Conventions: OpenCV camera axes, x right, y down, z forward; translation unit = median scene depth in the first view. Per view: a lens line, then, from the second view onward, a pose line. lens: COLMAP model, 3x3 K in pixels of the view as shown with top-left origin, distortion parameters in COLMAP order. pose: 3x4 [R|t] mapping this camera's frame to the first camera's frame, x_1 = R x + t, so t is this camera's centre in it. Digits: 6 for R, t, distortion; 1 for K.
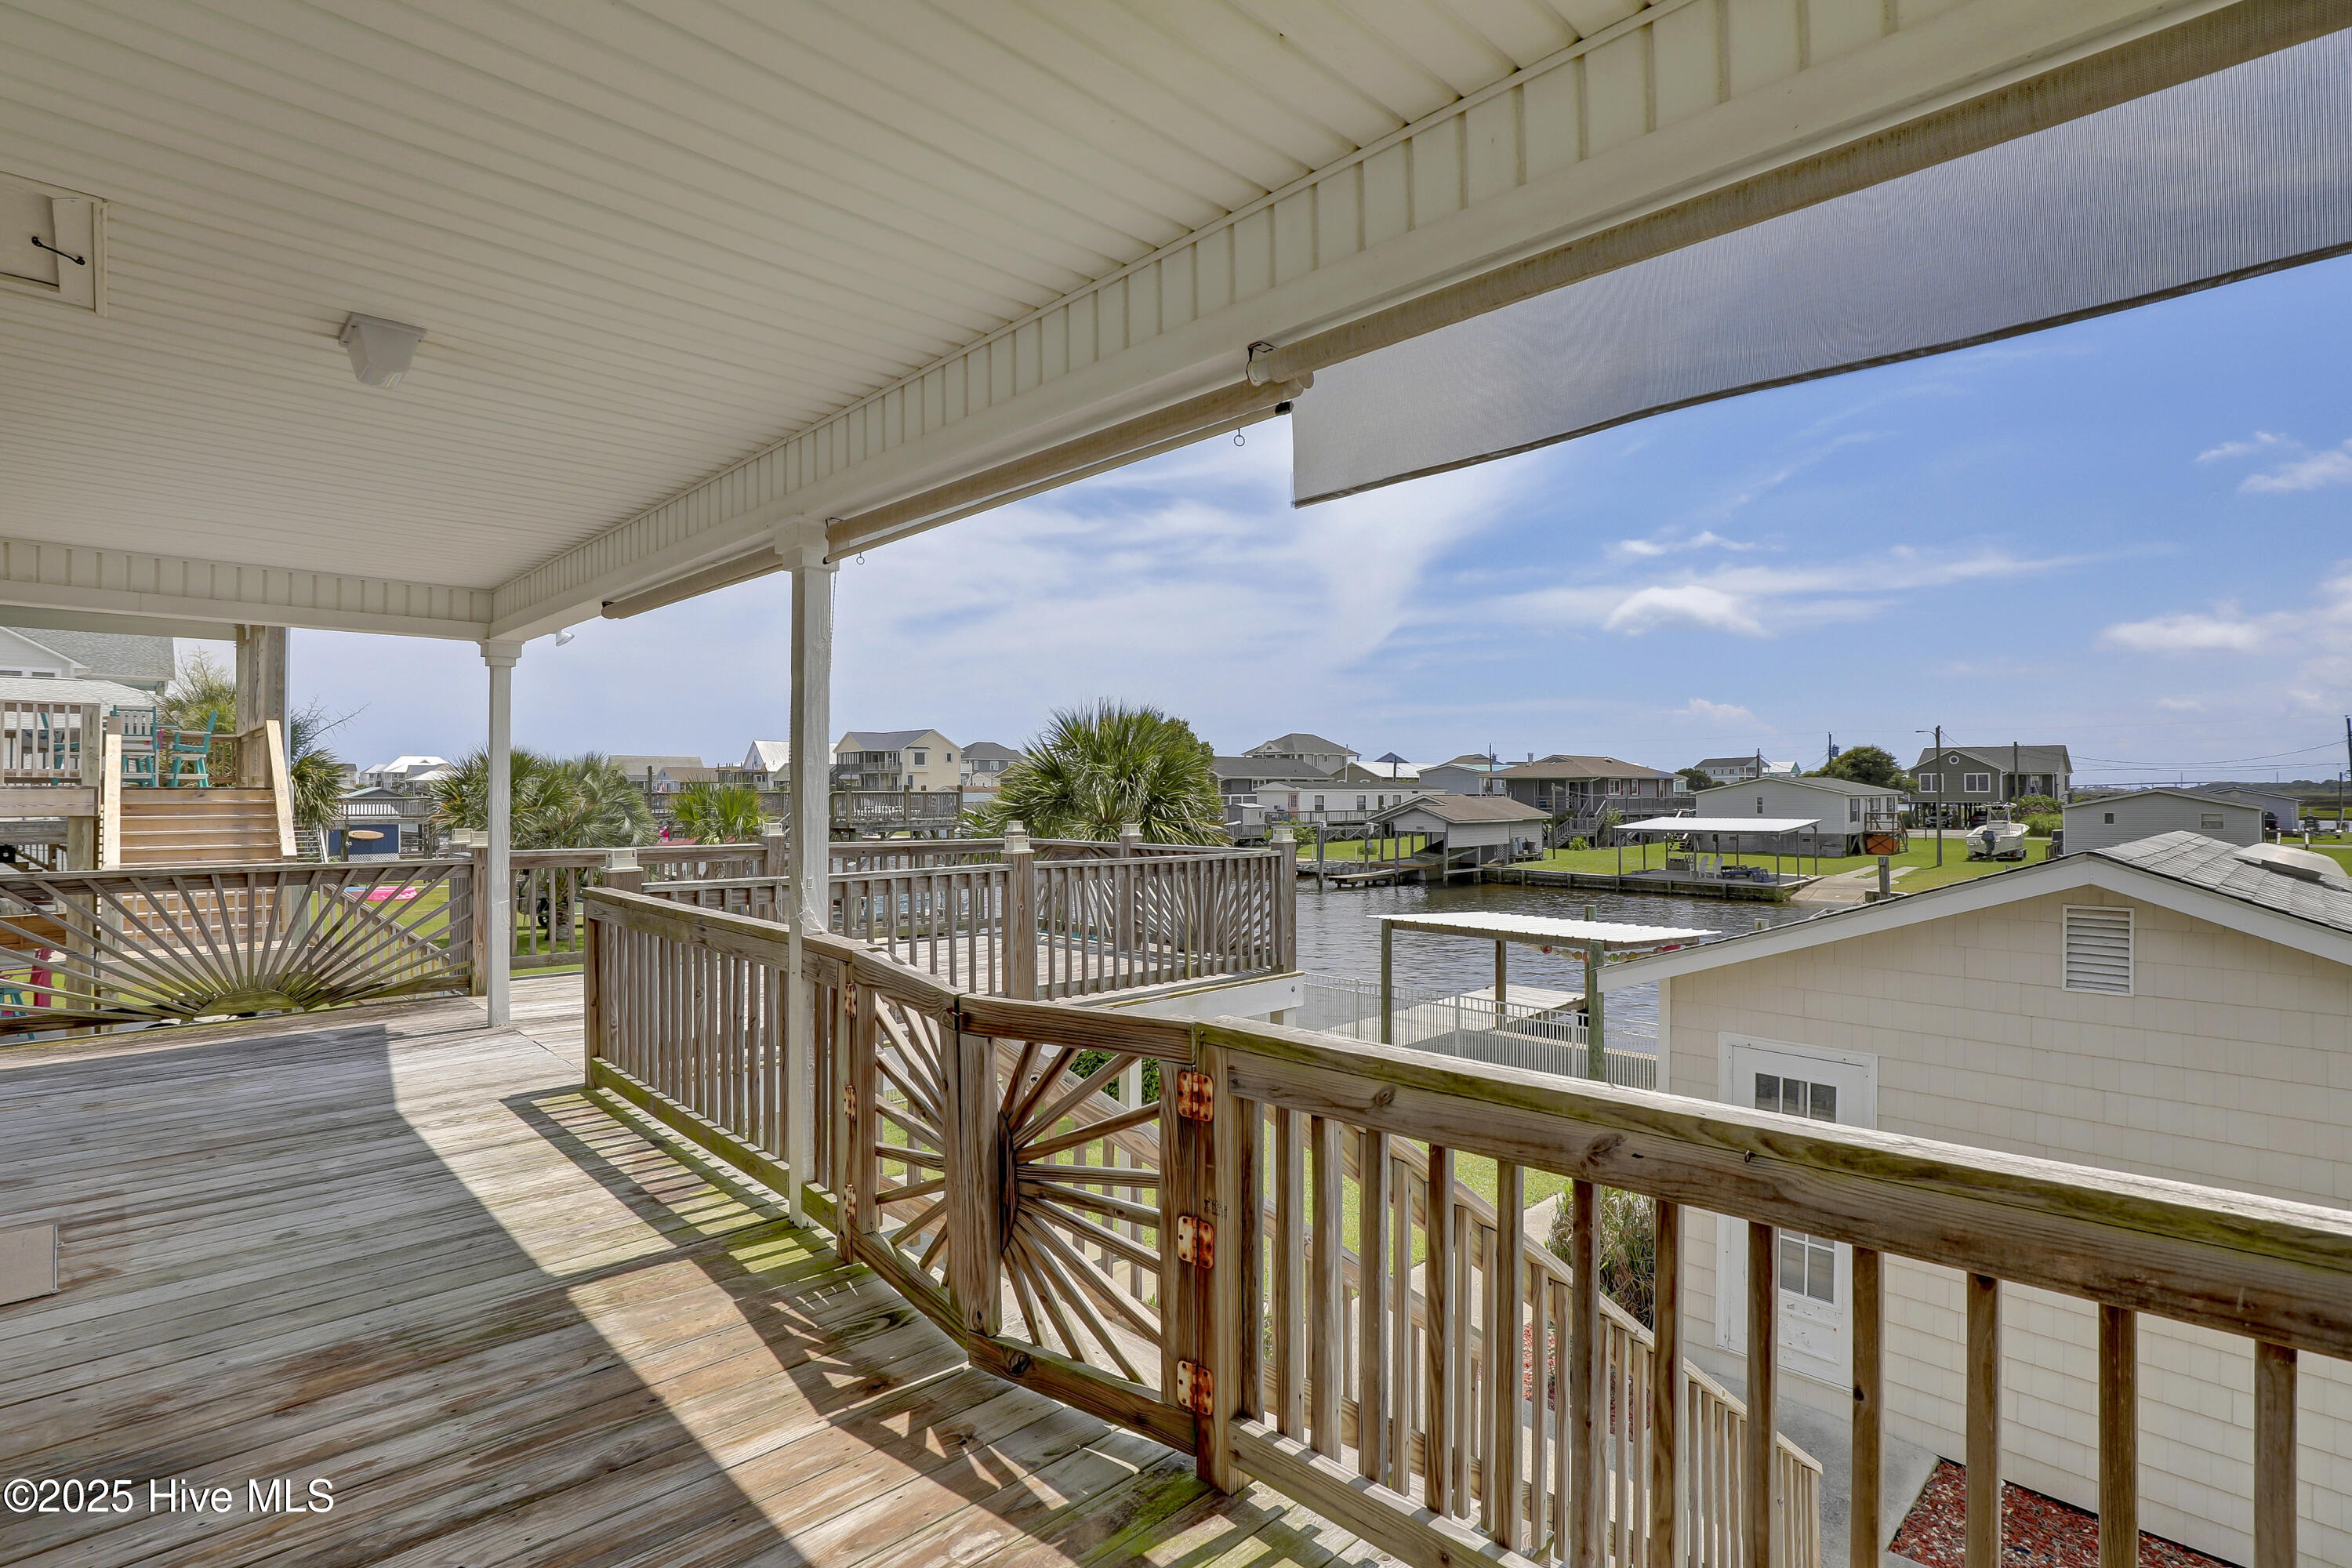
lens RADIAL K [[1112.3, 0, 1182.2], [0, 1112.3, 772.5], [0, 0, 1]] dist [-0.029468, 0.001432]
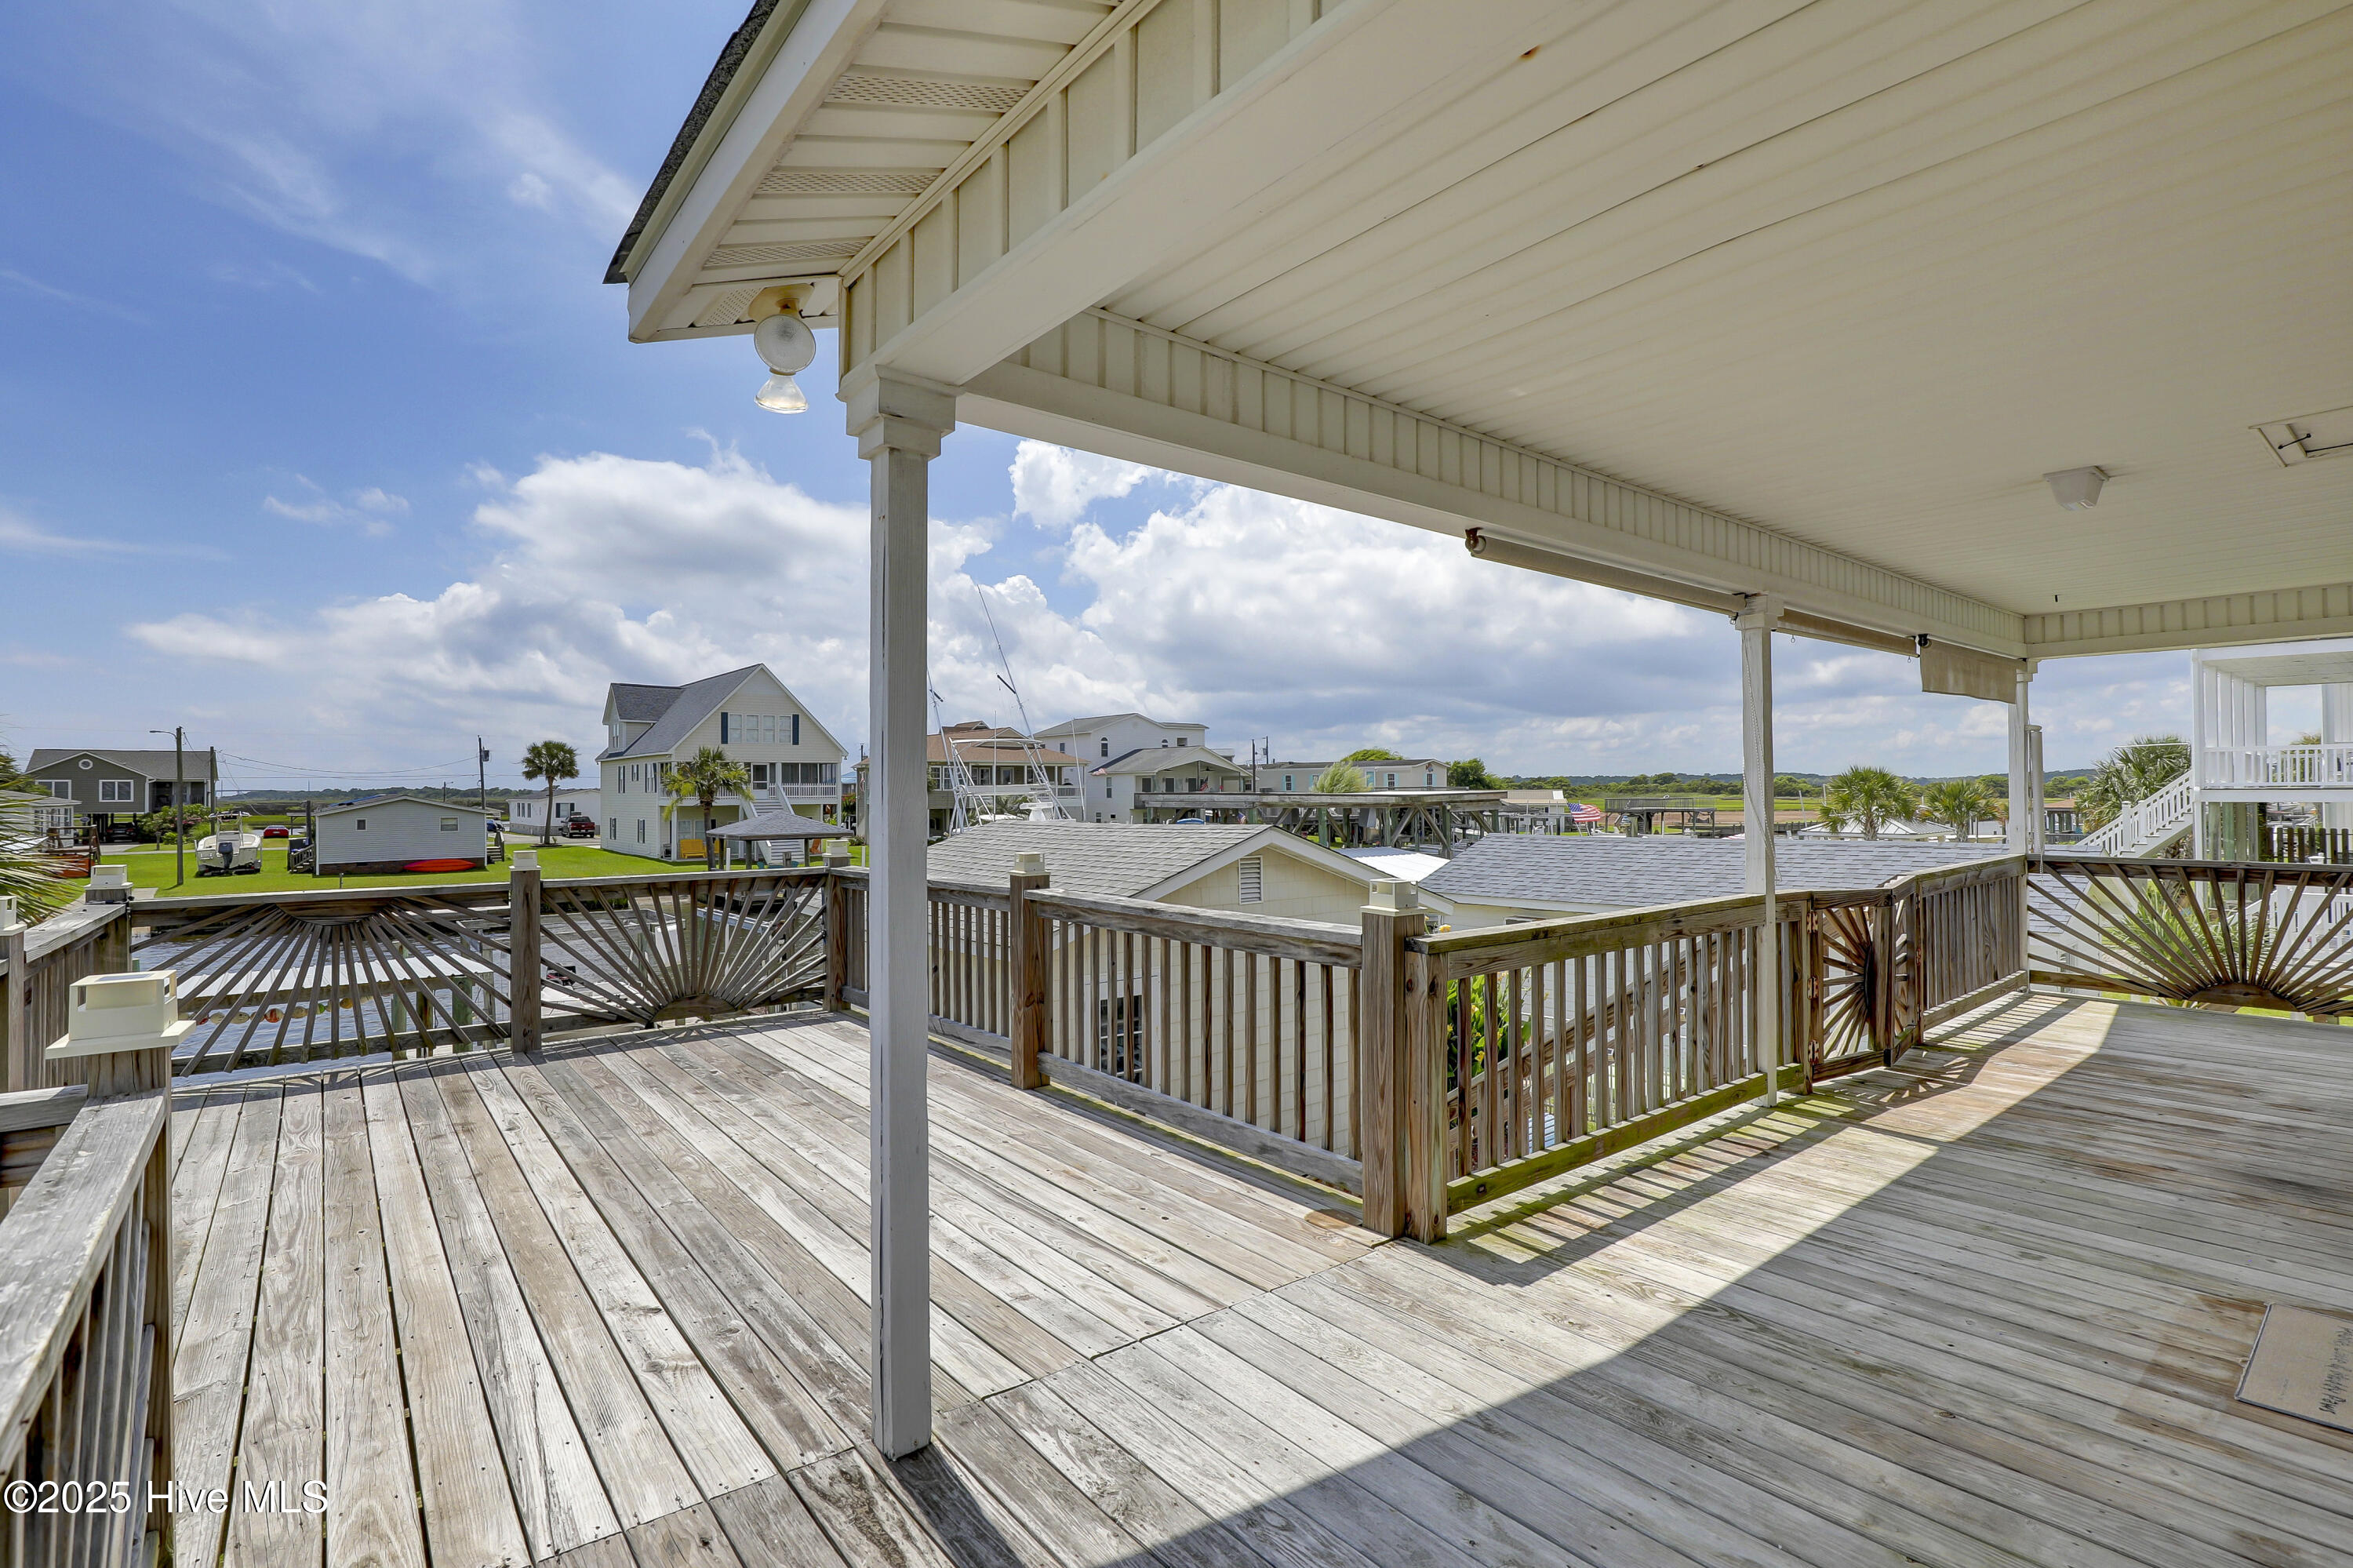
lens RADIAL K [[1112.8, 0, 1200.5], [0, 1112.8, 753.0], [0, 0, 1]] dist [-0.029468, 0.001432]
pose [[0.095560, 0.032613, 0.994889, -0.103131], [-0.007268, 0.999459, -0.032065, 0.001174], [-0.995397, -0.004166, 0.095746, 0.090778]]
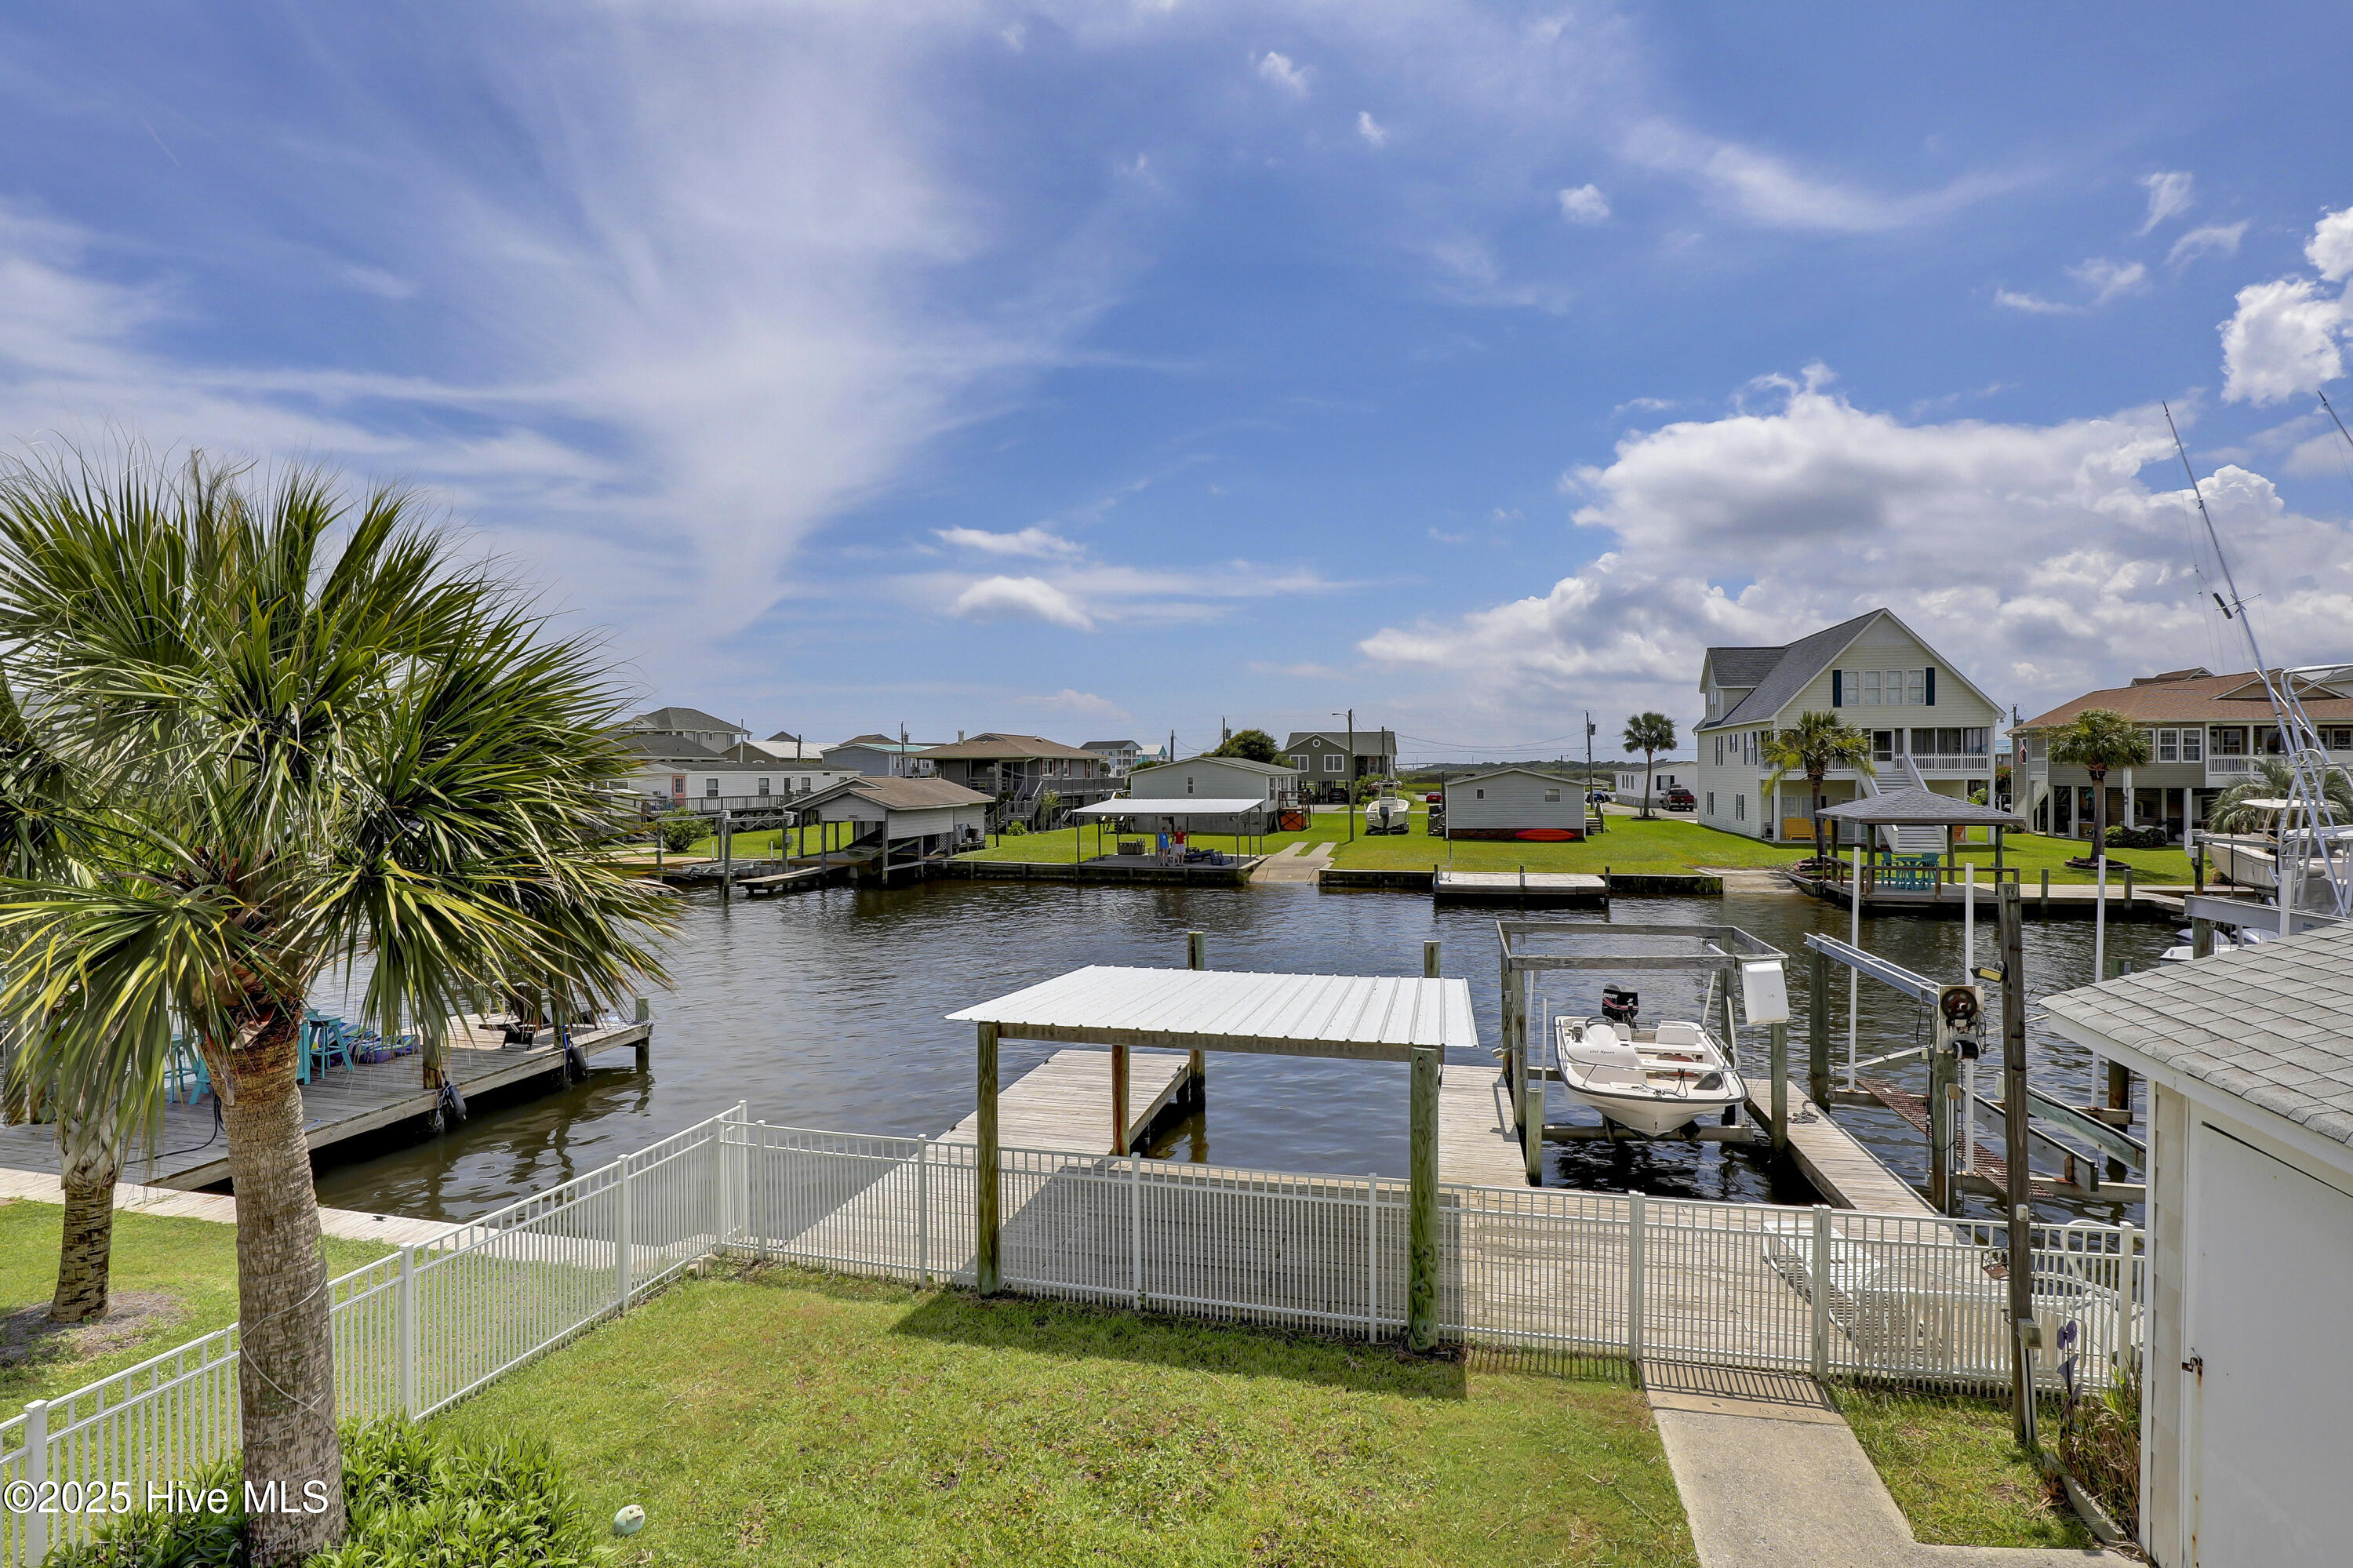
lens RADIAL K [[1112.8, 0, 1193.8], [0, 1112.8, 783.5], [0, 0, 1]] dist [-0.029468, 0.001432]
pose [[0.853266, -0.009659, 0.521386, -0.000051], [-0.004083, 0.999674, 0.025201, 0.003203], [-0.521459, -0.023632, 0.852949, 0.157362]]
